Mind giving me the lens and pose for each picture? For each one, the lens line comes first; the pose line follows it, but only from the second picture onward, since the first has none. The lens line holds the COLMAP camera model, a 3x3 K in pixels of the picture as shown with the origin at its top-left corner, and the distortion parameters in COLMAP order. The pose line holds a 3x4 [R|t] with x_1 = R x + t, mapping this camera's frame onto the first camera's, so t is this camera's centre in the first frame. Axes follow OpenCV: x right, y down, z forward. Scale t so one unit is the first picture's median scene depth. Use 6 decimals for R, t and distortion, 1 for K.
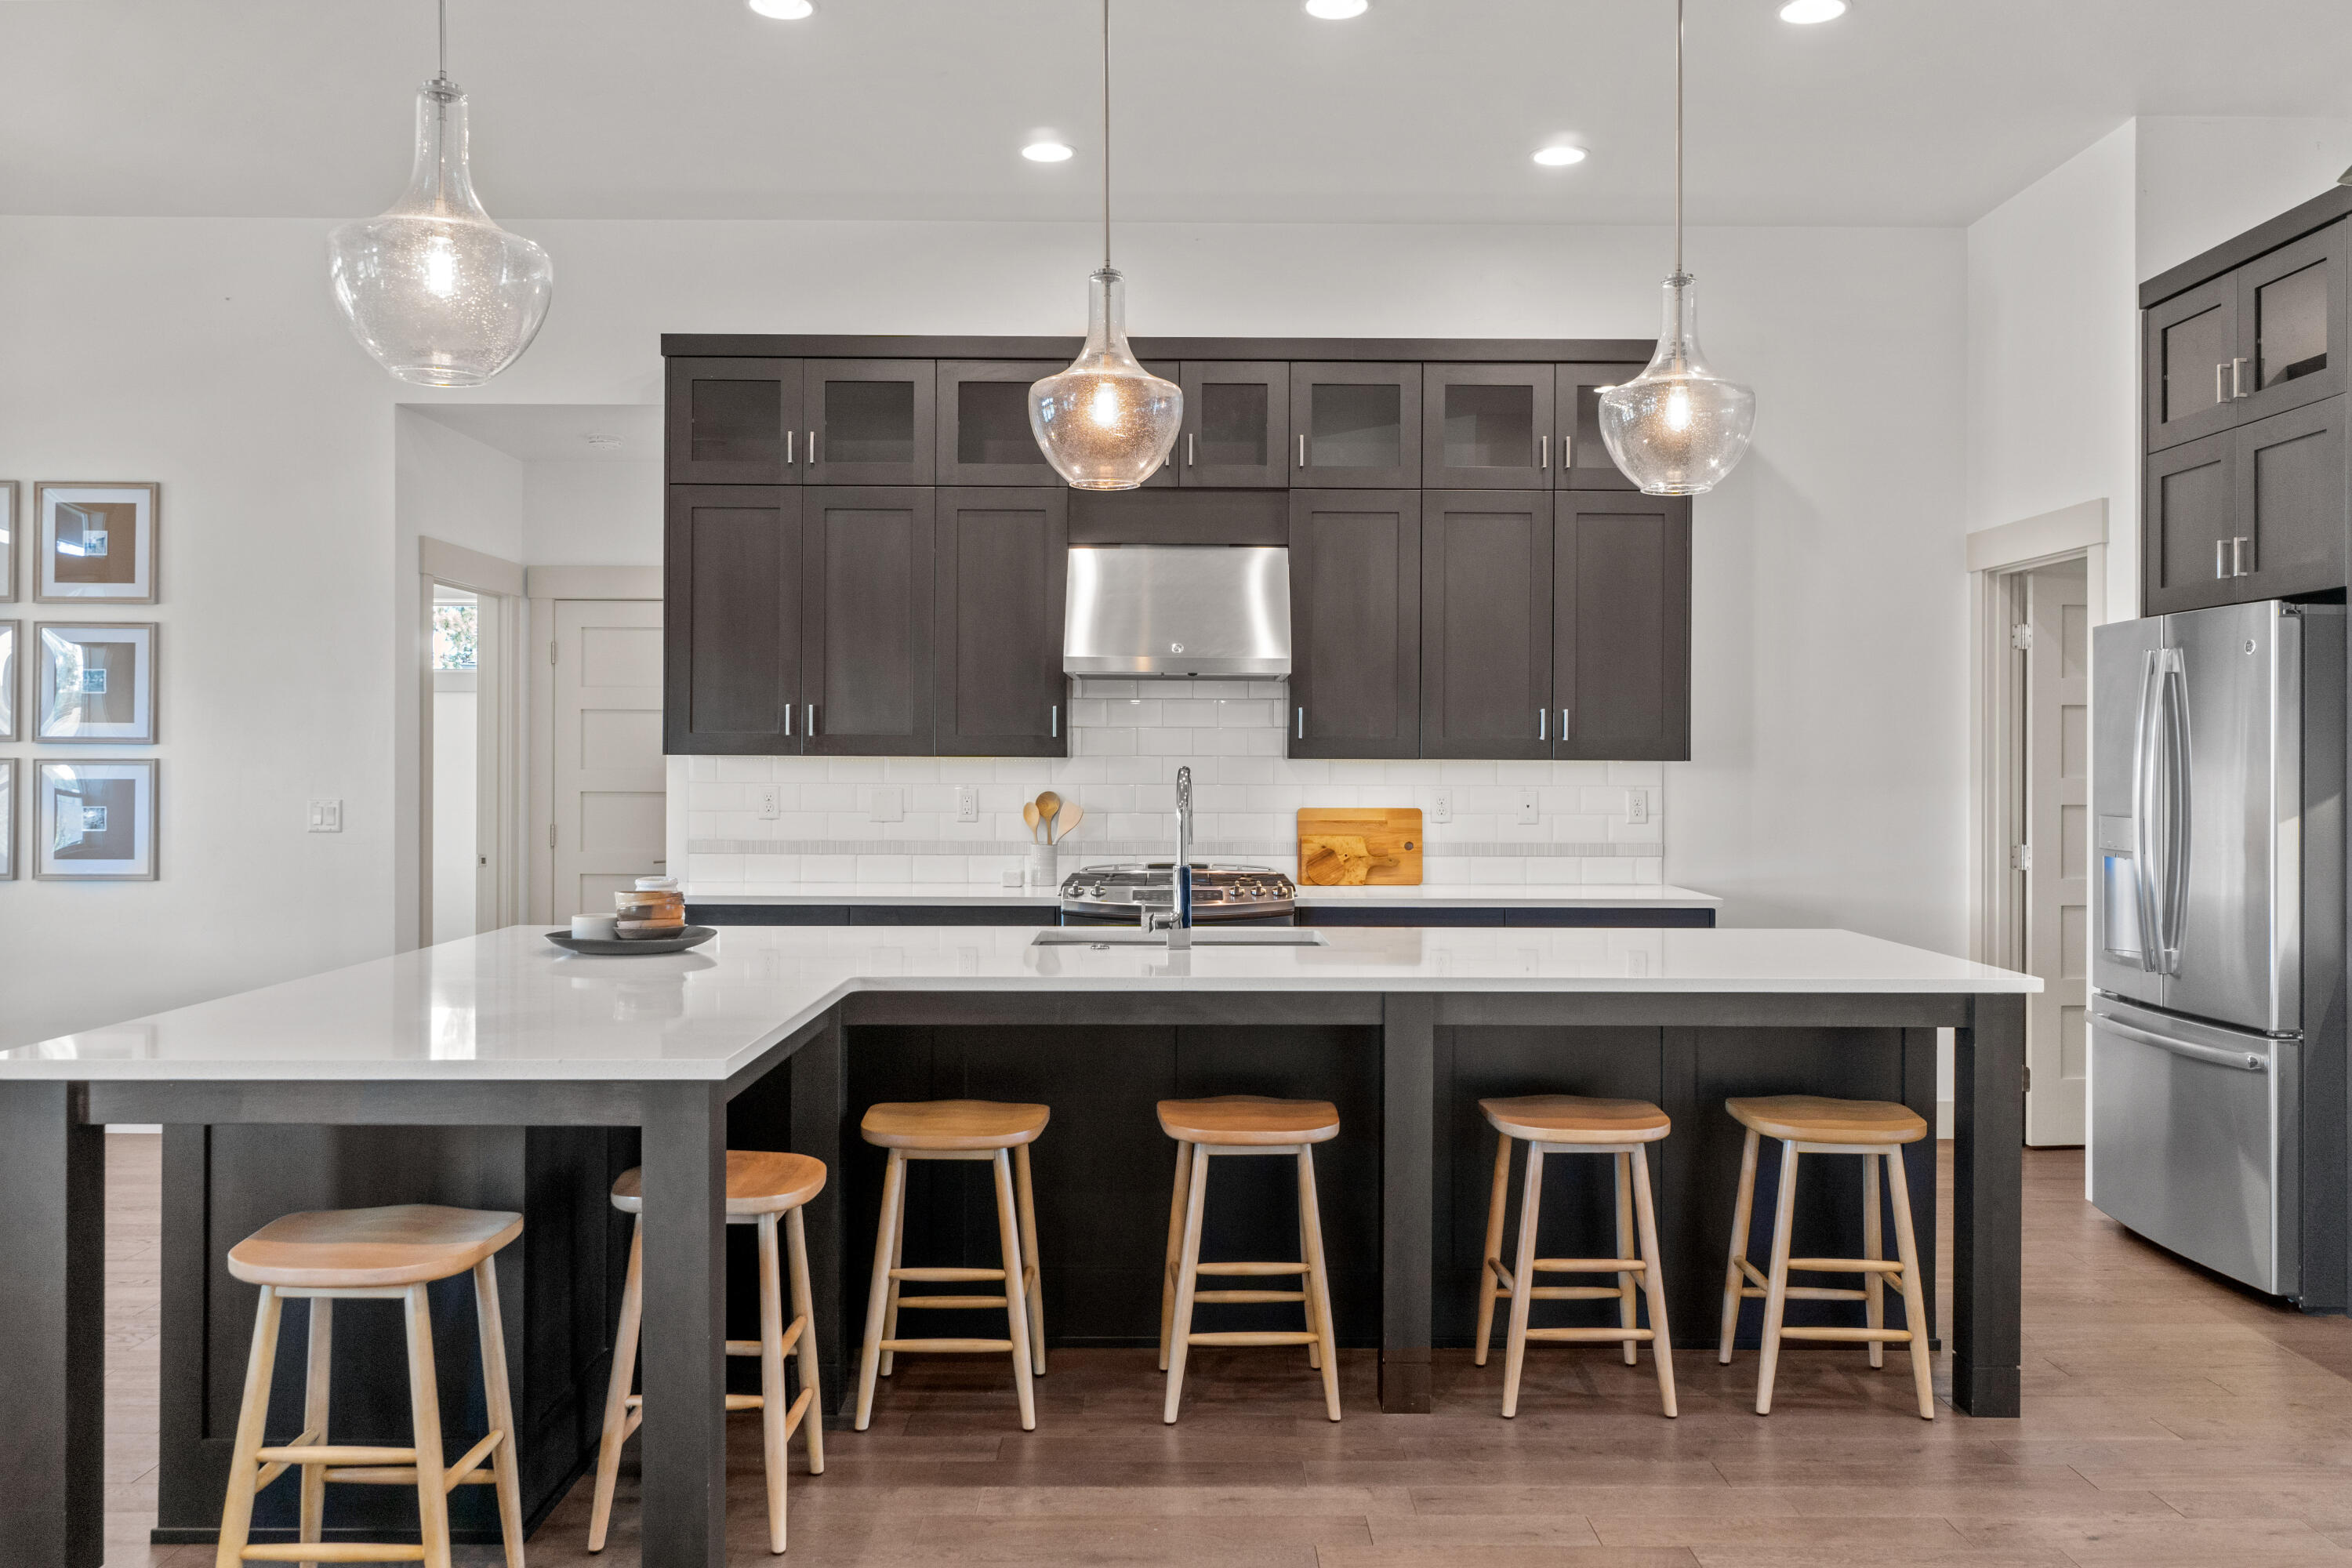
lens RADIAL K [[1793.2, 0, 1183.0], [0, 1793.2, 803.9], [0, 0, 1]] dist [-0.004364, -0.003783]
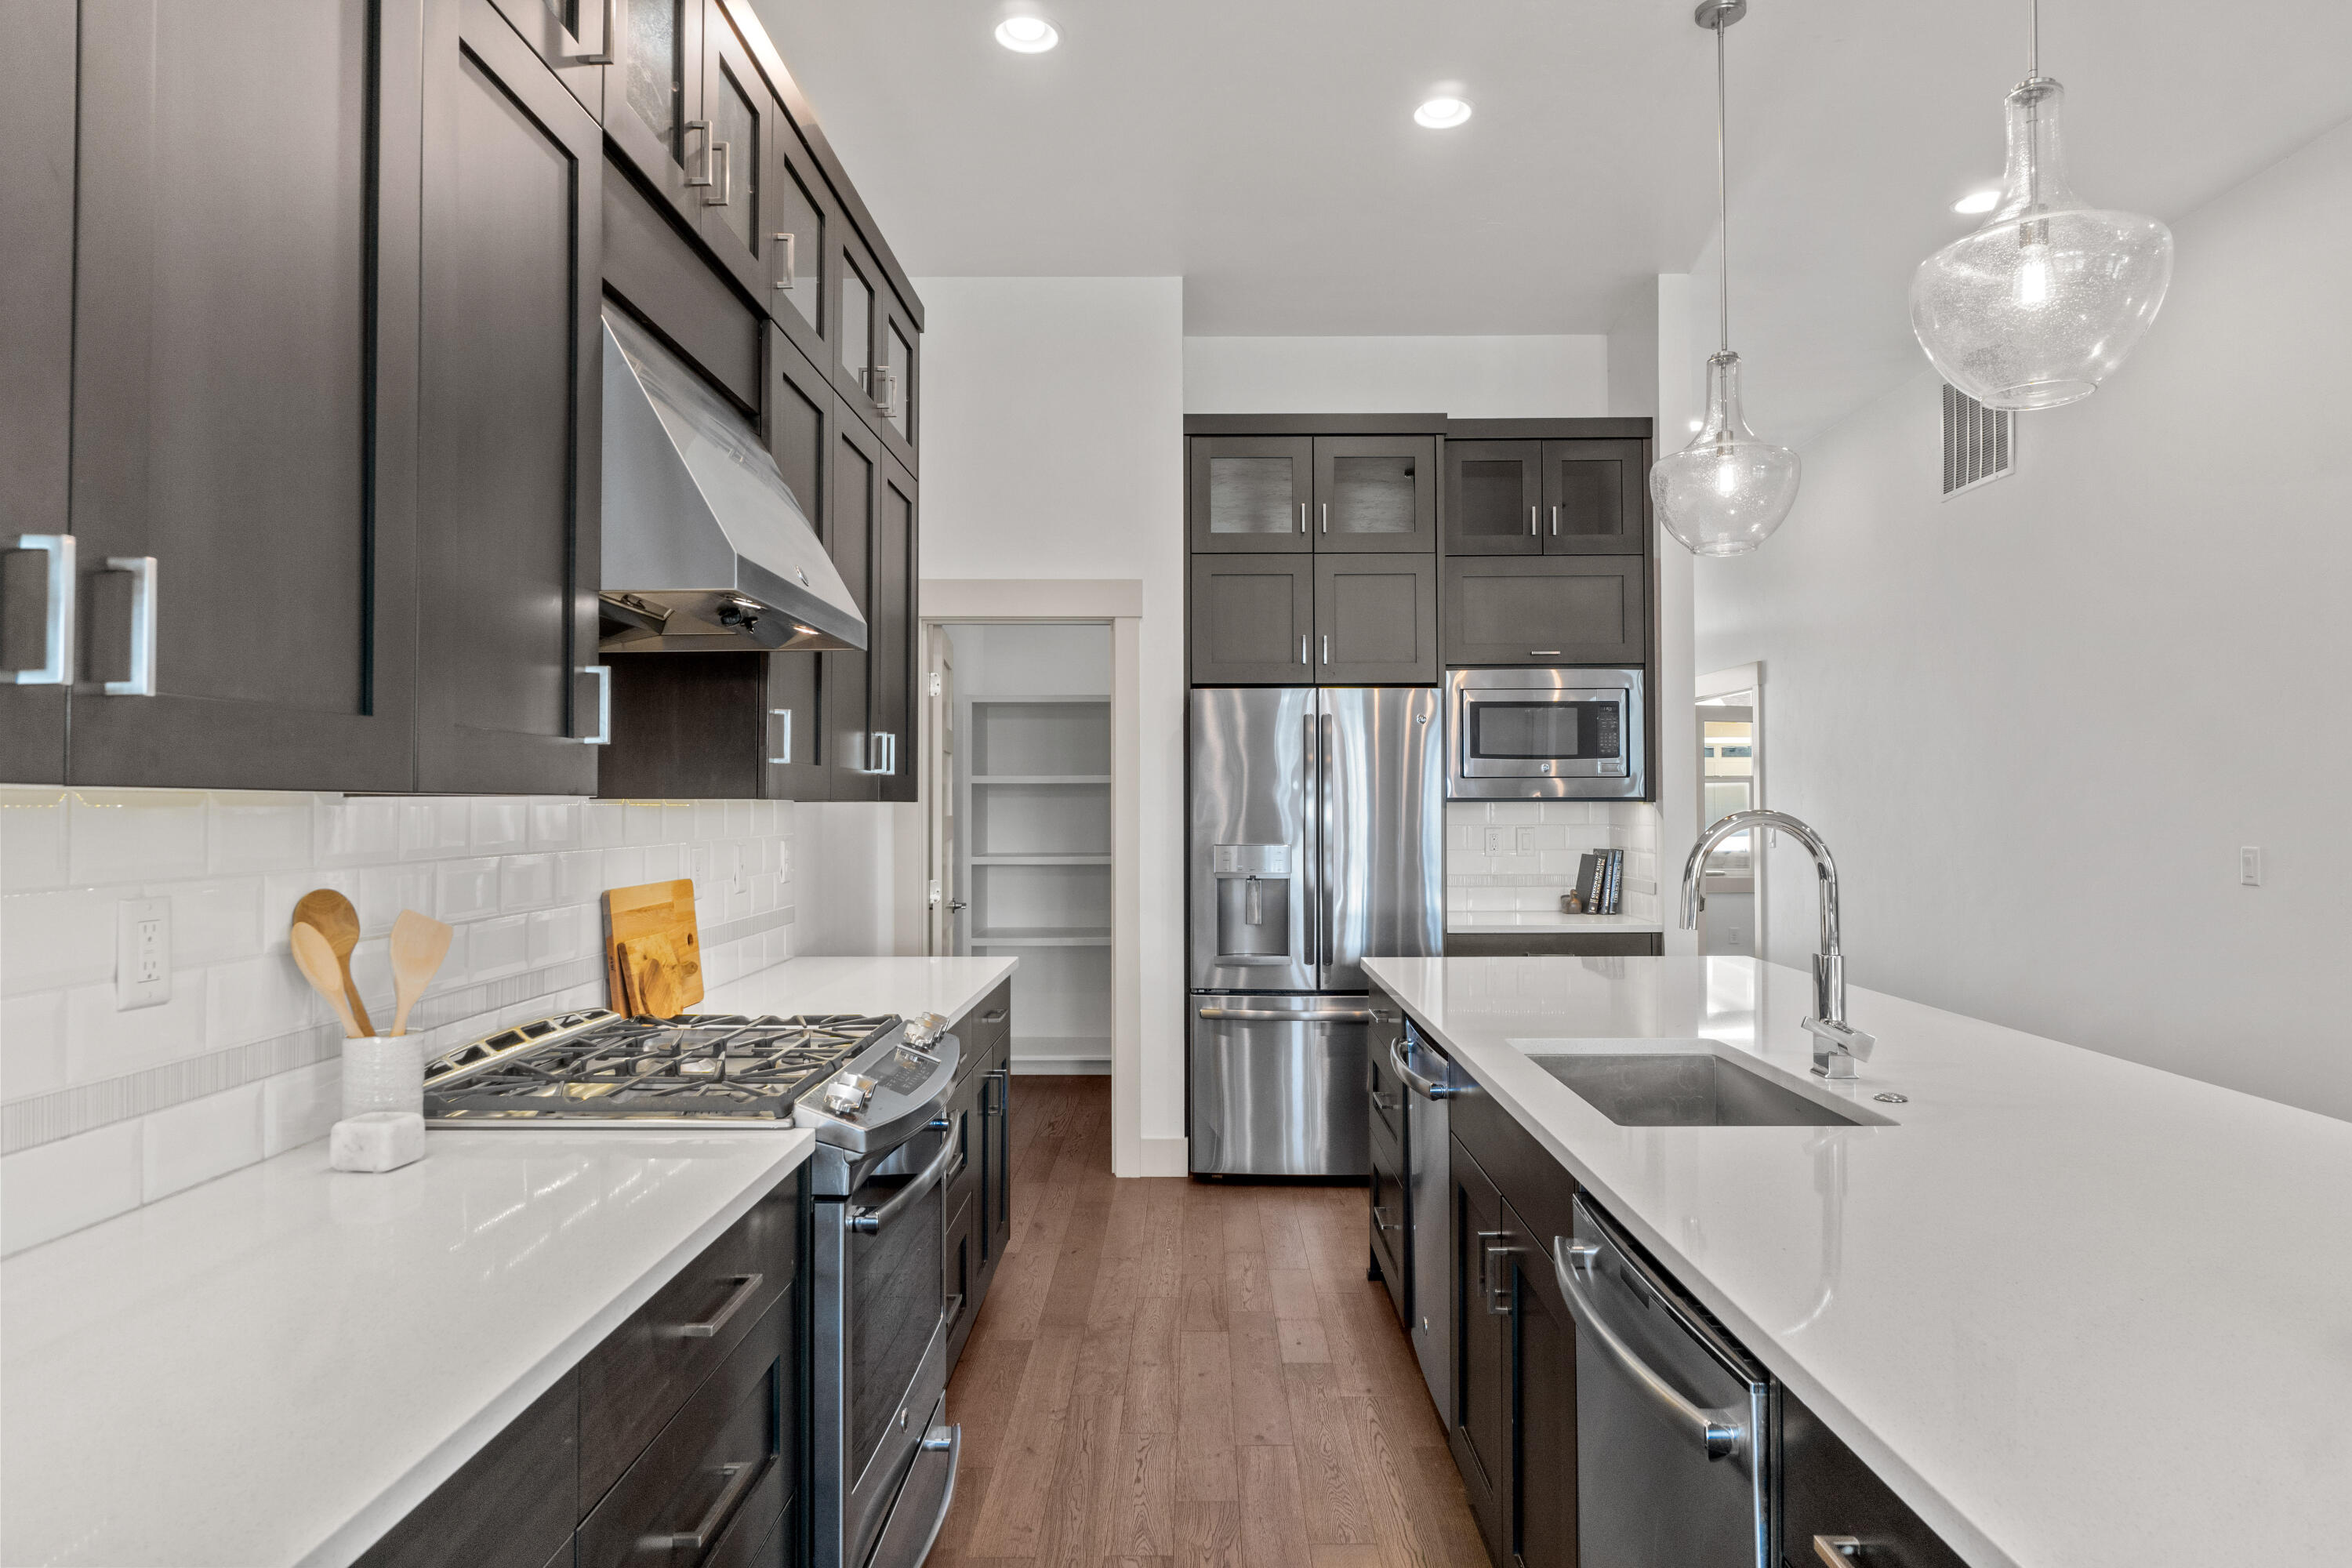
lens RADIAL K [[1408.4, 0, 1196.1], [0, 1408.4, 783.7], [0, 0, 1]] dist [-0.003363, -0.000823]
pose [[0.010580, 0.010581, 0.999888, -0.361832], [0.025233, 0.999623, -0.010845, -0.020880], [-0.999626, 0.025345, 0.010309, 0.826811]]
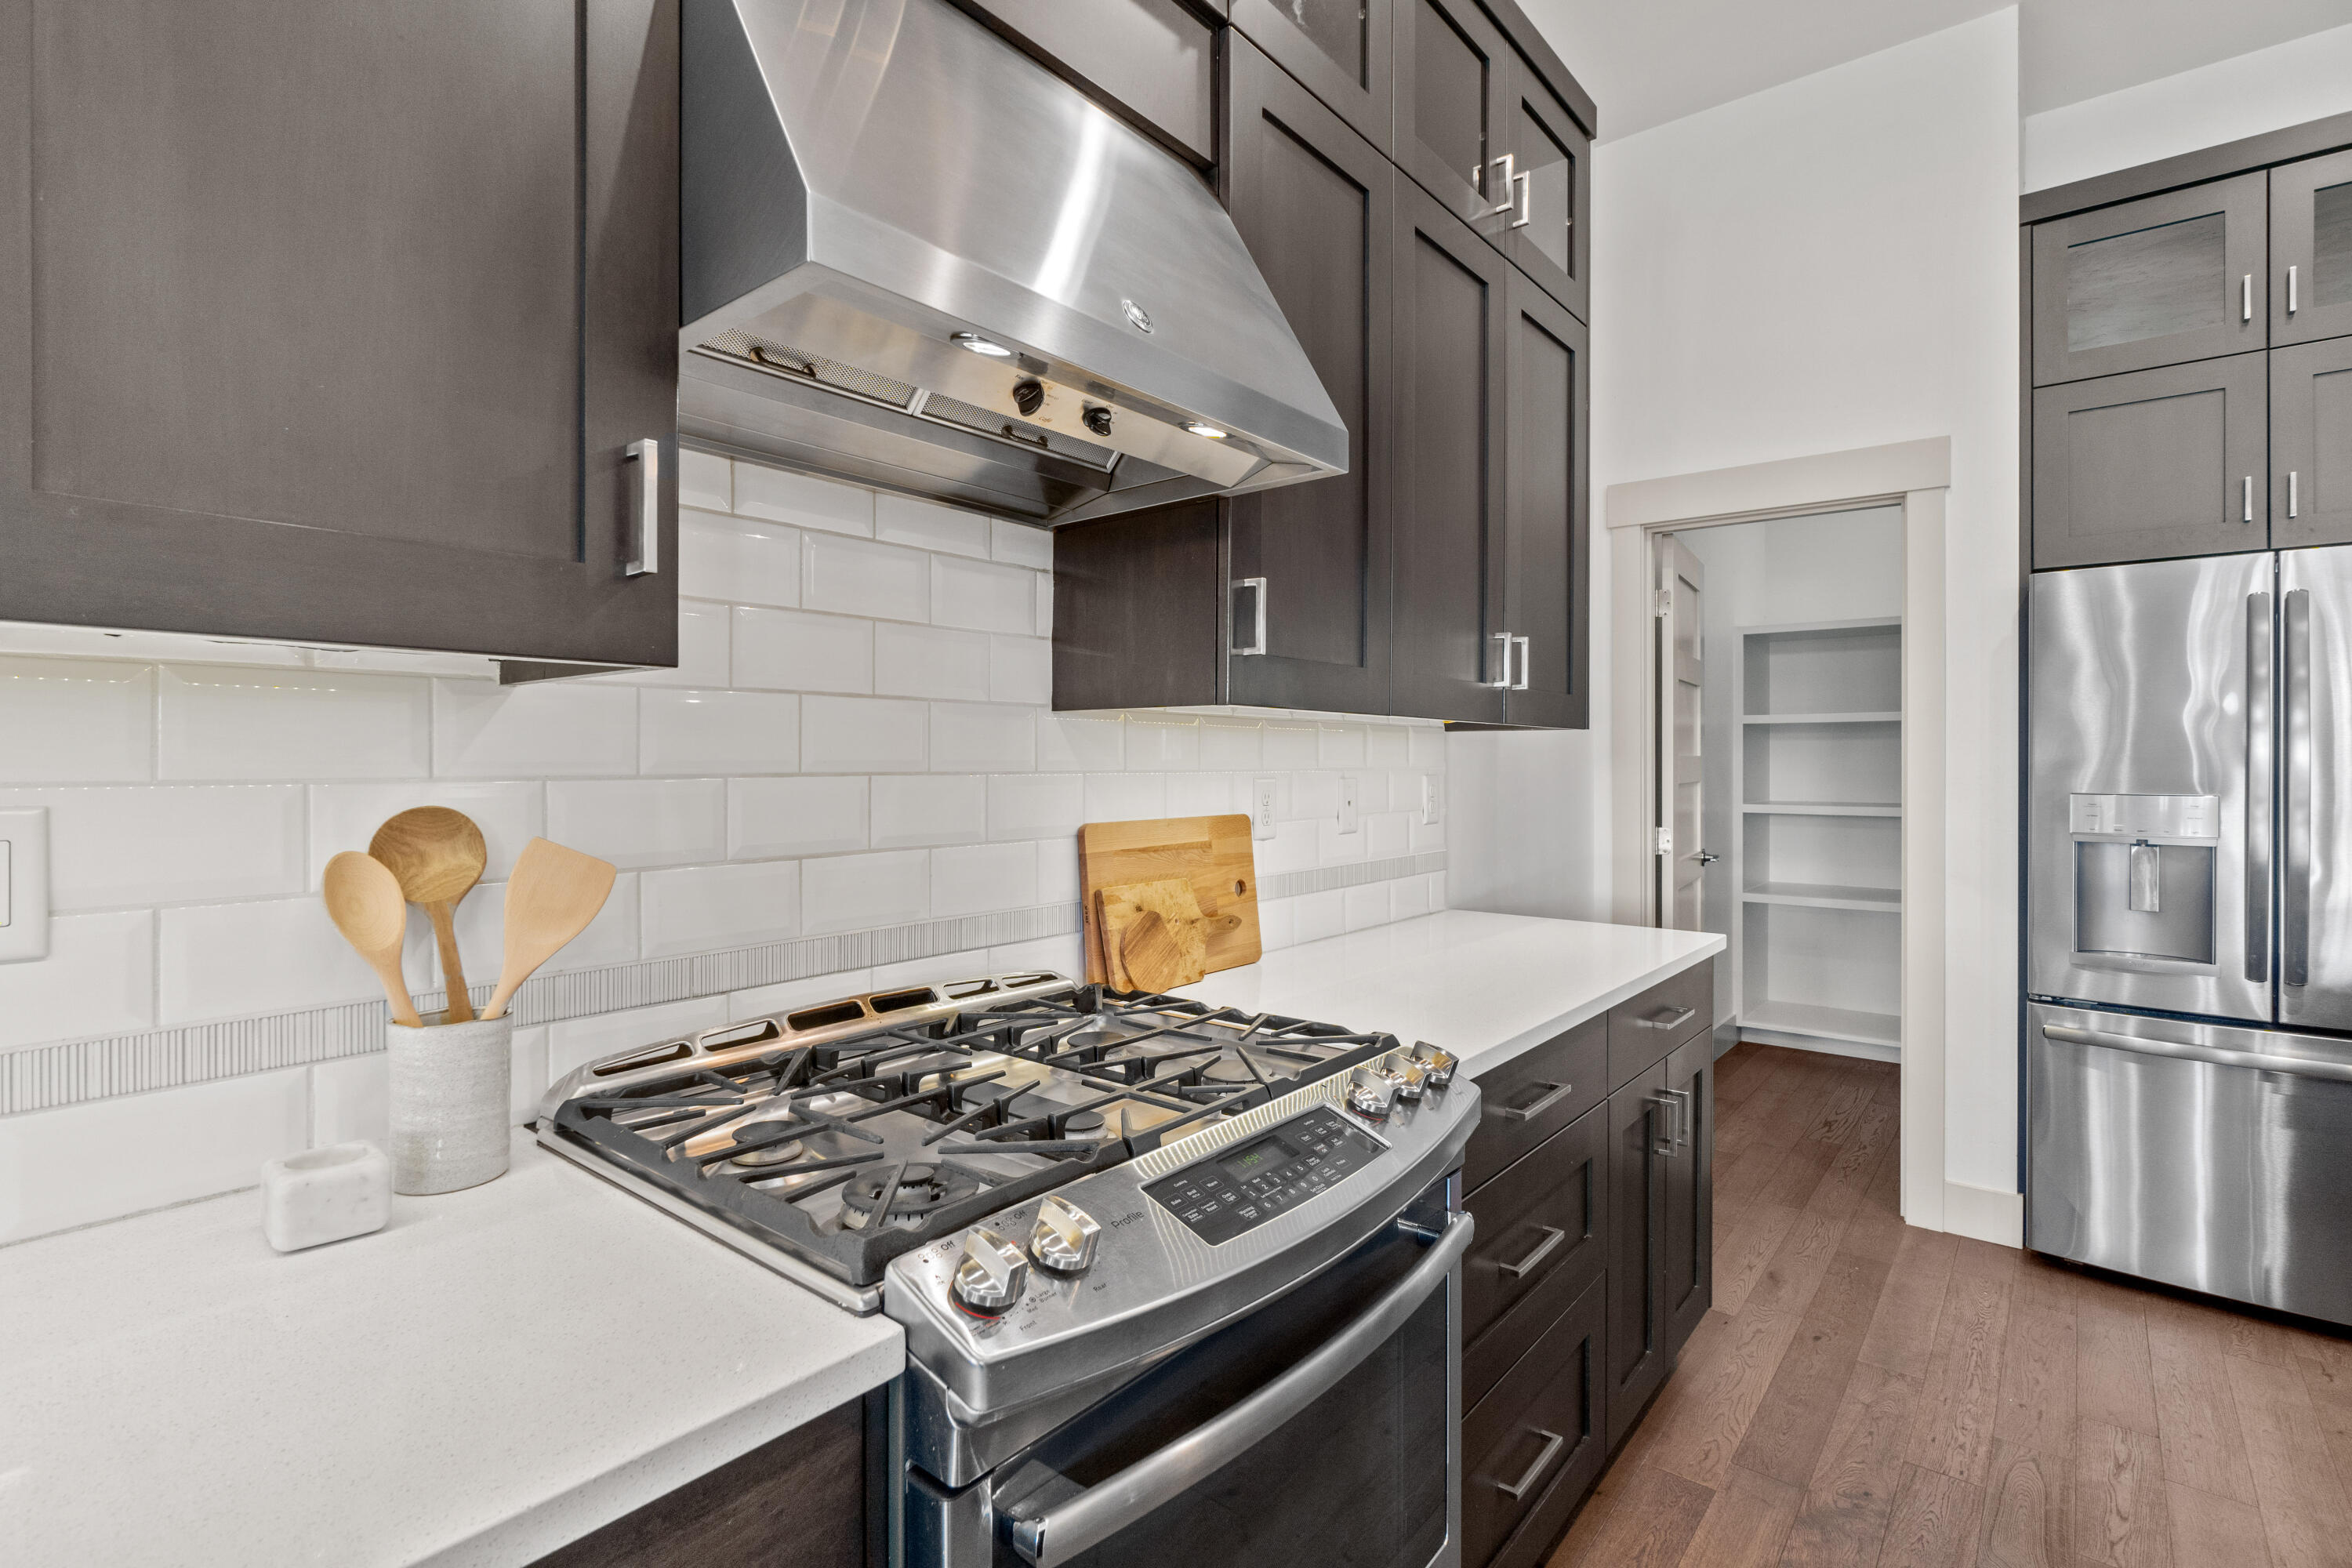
lens RADIAL K [[1110.8, 0, 1181.3], [0, 1110.8, 763.2], [0, 0, 1]] dist [-0.005897, 0.000694]
pose [[0.639434, -0.005389, 0.768827, -0.130838], [0.019849, 0.999758, -0.009501, -0.009625], [-0.768589, 0.021335, 0.639387, 0.816099]]
